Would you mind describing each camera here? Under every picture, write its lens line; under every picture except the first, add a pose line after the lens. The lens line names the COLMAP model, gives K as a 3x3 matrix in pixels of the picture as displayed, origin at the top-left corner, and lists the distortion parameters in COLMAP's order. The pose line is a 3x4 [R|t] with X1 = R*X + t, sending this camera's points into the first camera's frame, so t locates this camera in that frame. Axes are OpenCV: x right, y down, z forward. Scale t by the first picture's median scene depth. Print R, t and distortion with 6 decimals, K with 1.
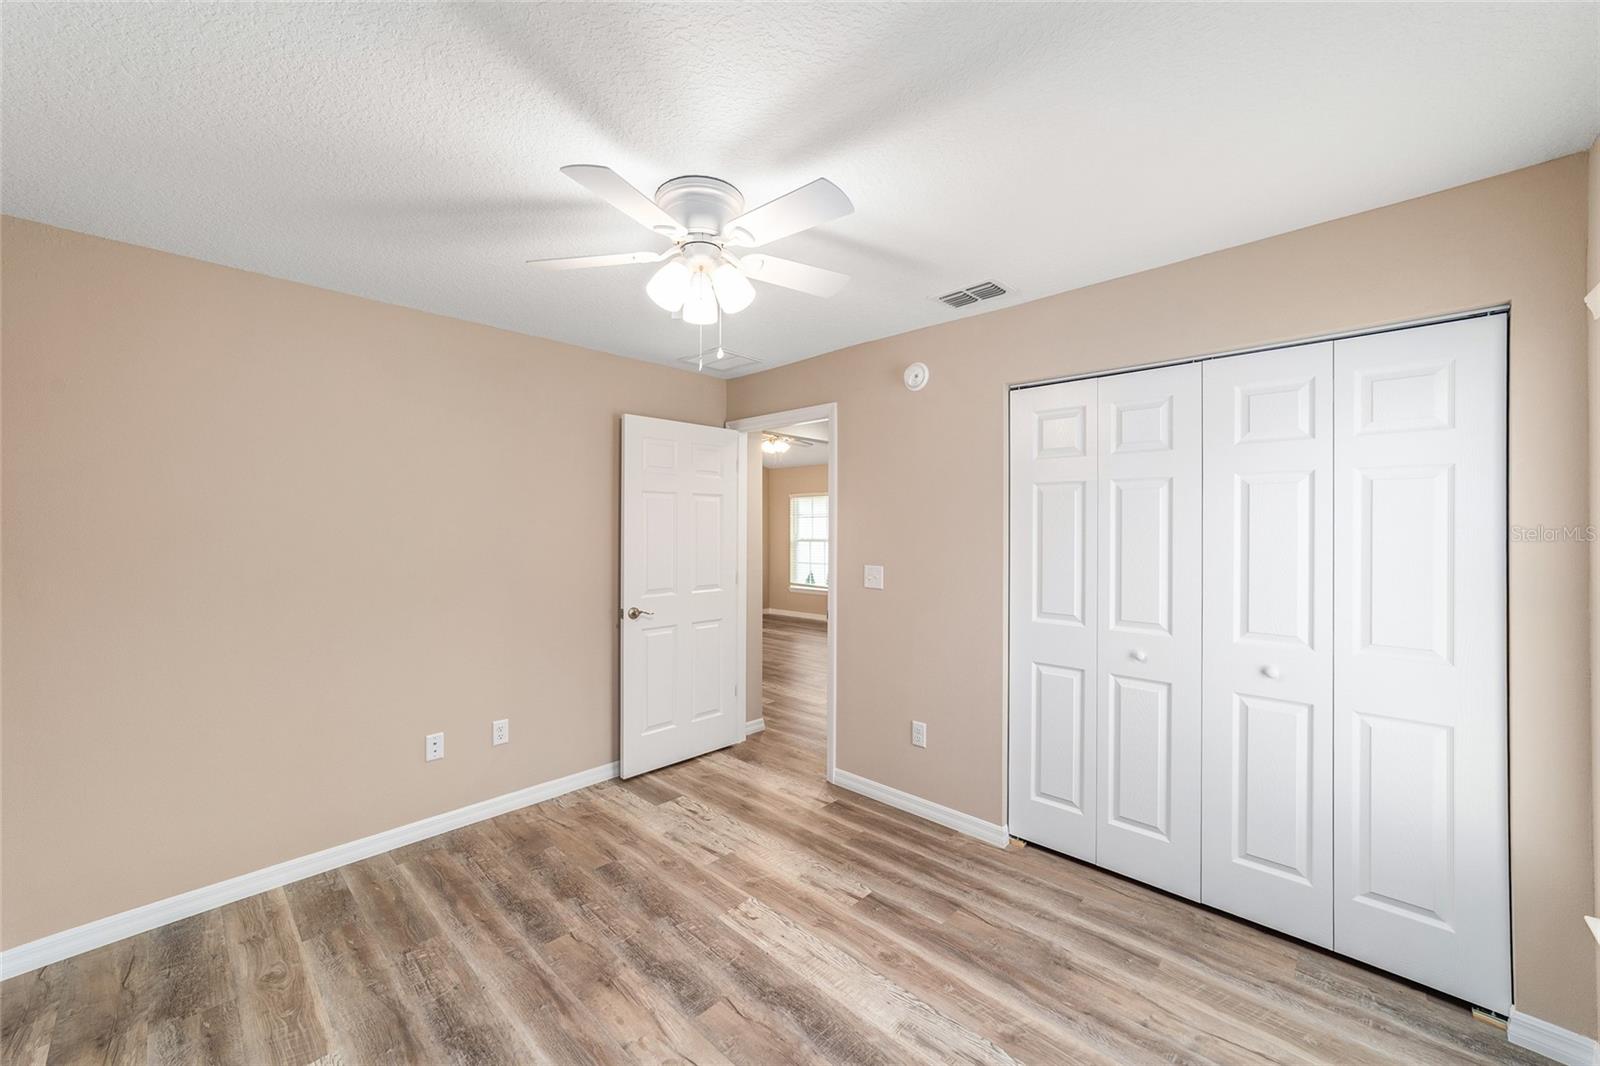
lens RADIAL K [[605.8, 0, 799.2], [0, 605.8, 532.3], [0, 0, 1]] dist [-0.000925, -0.000214]
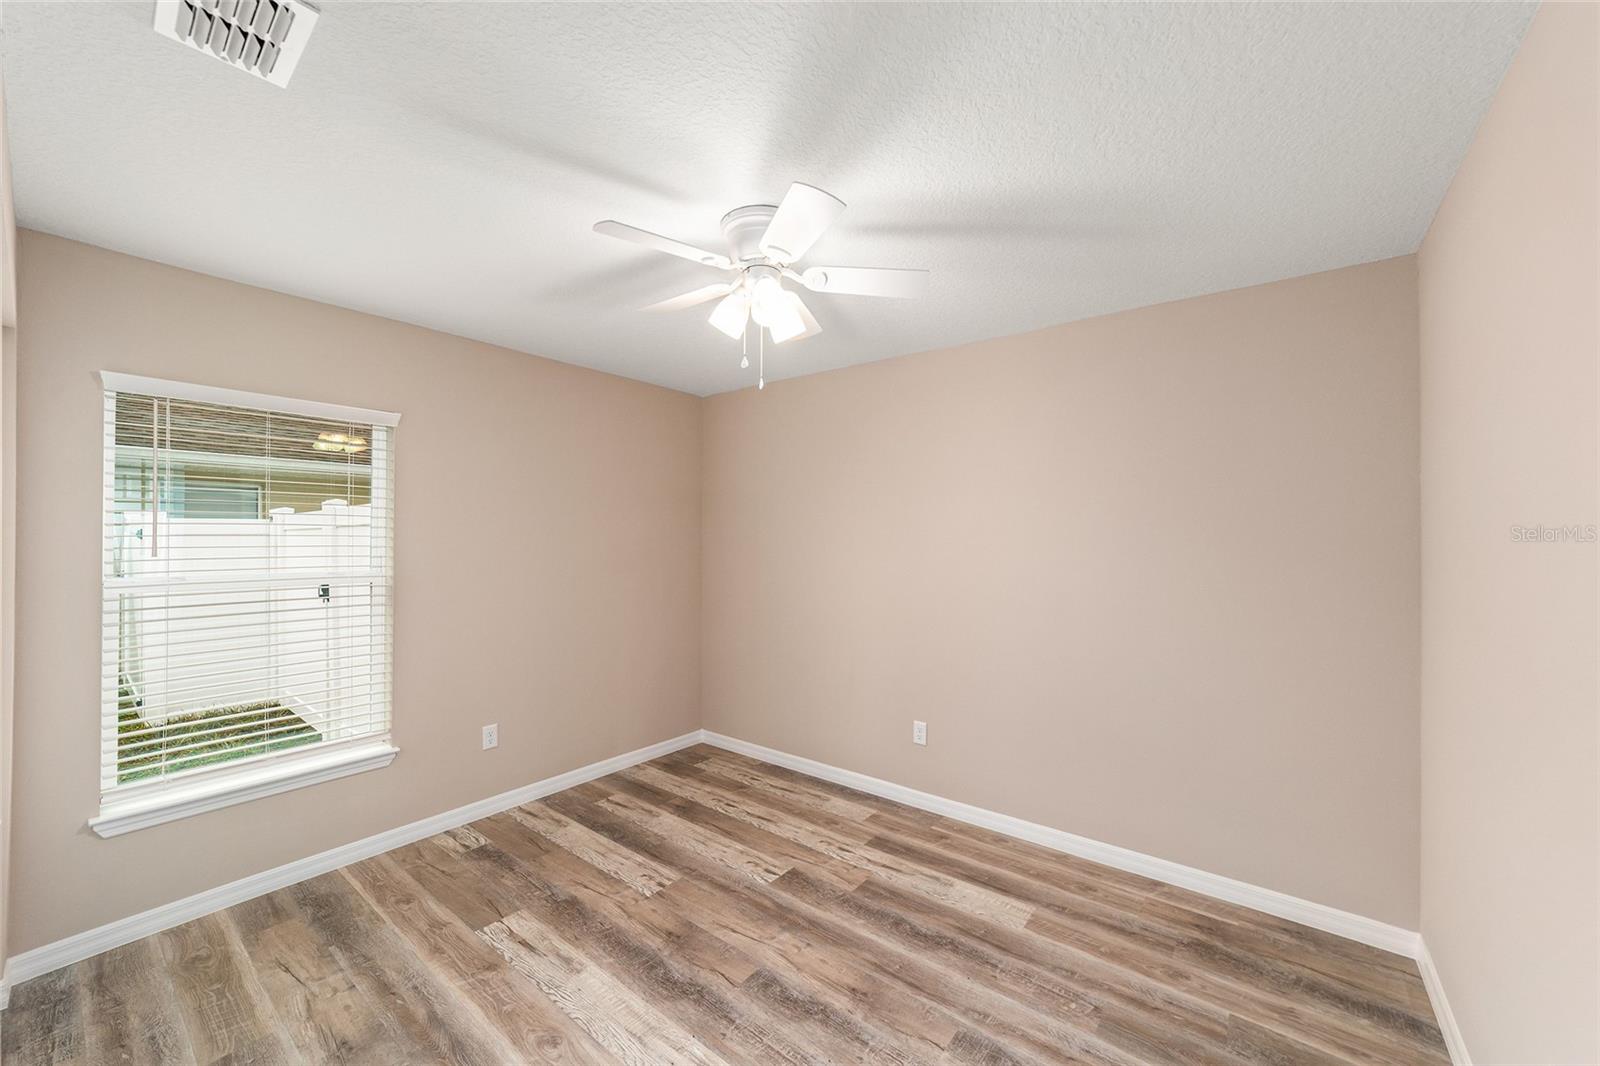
lens RADIAL K [[605.8, 0, 795.6], [0, 605.8, 535.3], [0, 0, 1]] dist [-0.000925, -0.000214]
pose [[-0.996487, -0.004044, -0.083646, -0.133899], [-0.003813, 0.999988, -0.002927, -0.010909], [0.083657, -0.002598, -0.996491, 2.051037]]
